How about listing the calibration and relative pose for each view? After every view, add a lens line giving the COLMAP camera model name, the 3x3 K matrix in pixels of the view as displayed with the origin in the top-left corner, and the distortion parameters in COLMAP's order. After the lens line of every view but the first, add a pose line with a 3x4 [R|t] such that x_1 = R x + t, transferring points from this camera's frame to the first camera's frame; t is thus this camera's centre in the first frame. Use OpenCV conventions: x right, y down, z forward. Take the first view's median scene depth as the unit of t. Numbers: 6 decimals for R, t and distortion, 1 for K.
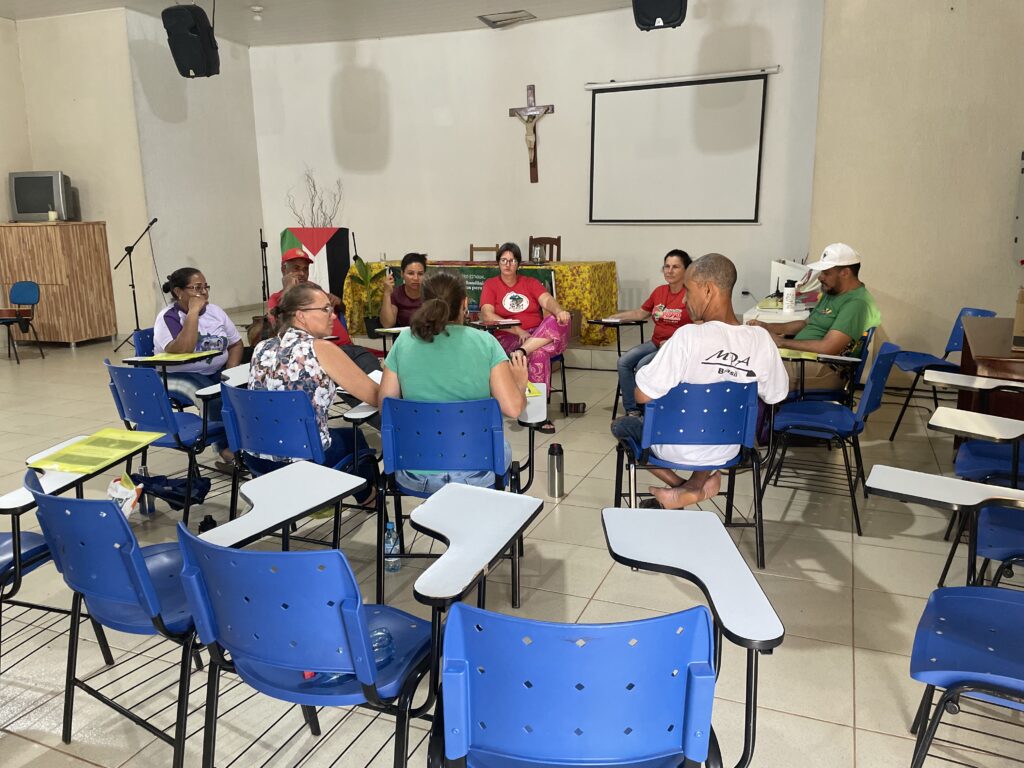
lens RADIAL K [[766.1, 0, 512.0], [0, 766.1, 367.0], [0, 0, 1]] dist [0.005985, -0.004861]
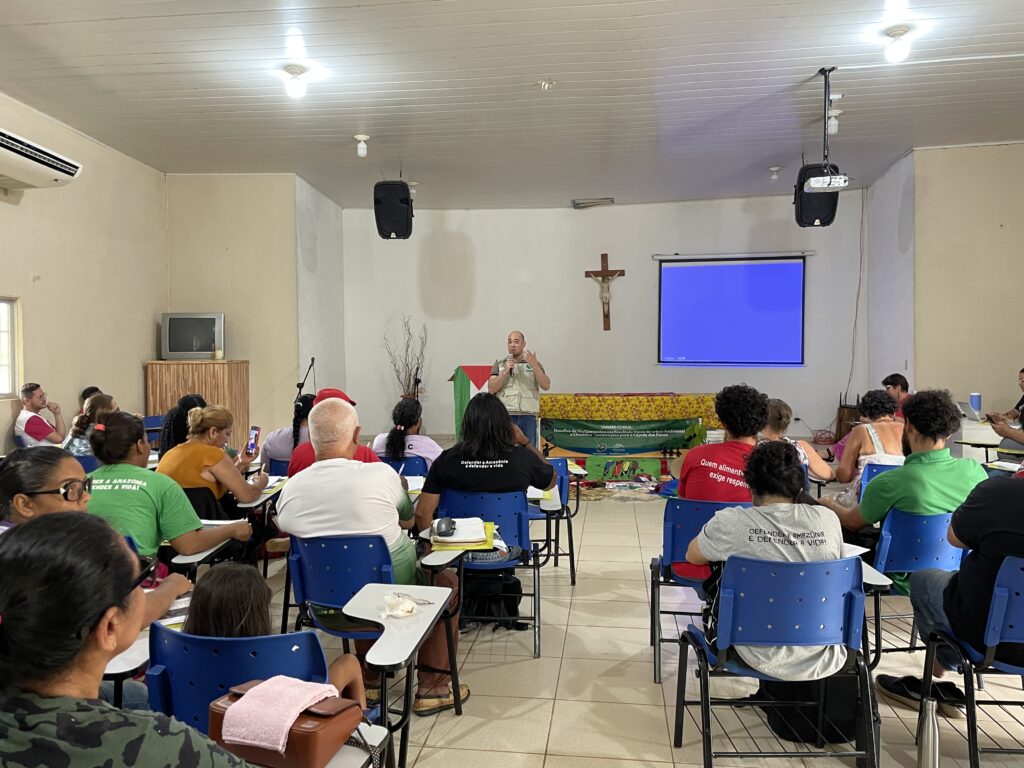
lens RADIAL K [[771.1, 0, 512.0], [0, 771.1, 384.0], [0, 0, 1]] dist [0.023800, 0.000981]
pose [[0.961018, -0.003656, 0.276462, -0.481761], [0.049579, 0.985984, -0.159304, 0.031111], [-0.272004, 0.166801, 0.947729, -0.107168]]
